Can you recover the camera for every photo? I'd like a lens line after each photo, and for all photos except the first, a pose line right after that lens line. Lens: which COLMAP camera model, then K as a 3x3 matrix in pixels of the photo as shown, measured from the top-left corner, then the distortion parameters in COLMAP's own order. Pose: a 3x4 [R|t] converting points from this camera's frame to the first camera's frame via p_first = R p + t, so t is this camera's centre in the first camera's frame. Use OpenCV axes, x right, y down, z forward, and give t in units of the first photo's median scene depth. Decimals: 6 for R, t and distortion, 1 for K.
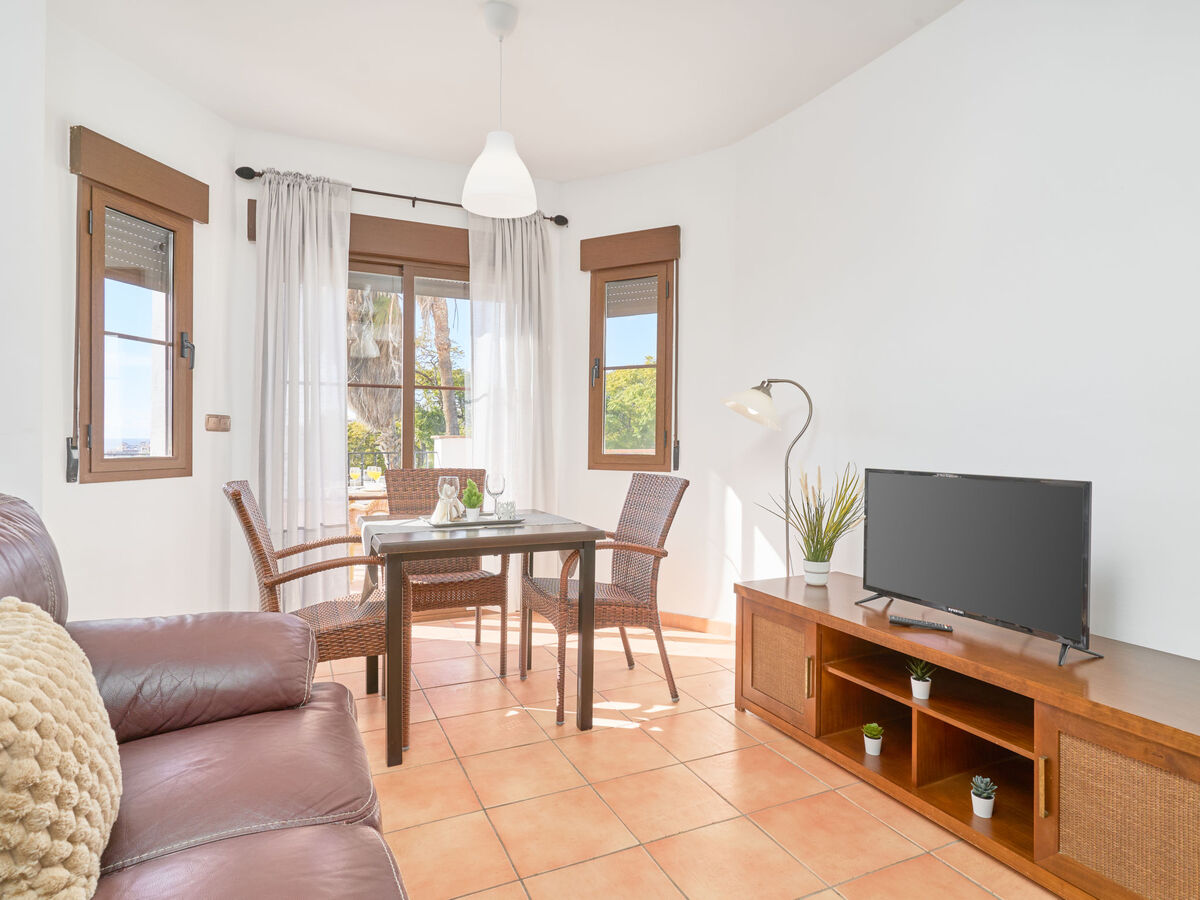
lens RADIAL K [[662.3, 0, 601.9], [0, 662.3, 441.0], [0, 0, 1]] dist [0.001887, 0.000215]
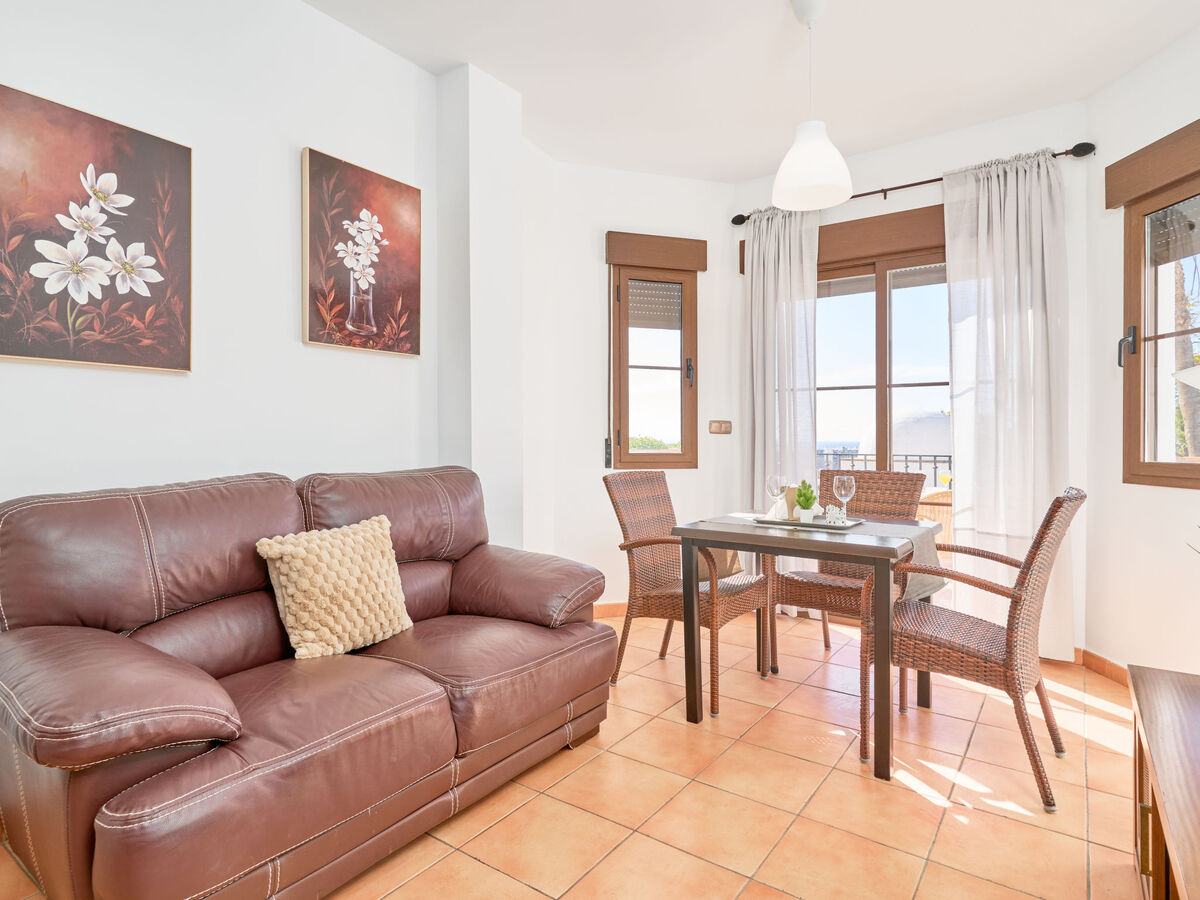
lens RADIAL K [[662.3, 0, 601.9], [0, 662.3, 441.0], [0, 0, 1]] dist [0.001887, 0.000215]
pose [[0.492550, 0.001038, -0.870284, 0.400725], [-0.006287, 0.999977, -0.002366, 0.003518], [0.870262, 0.006637, 0.492545, 0.194361]]
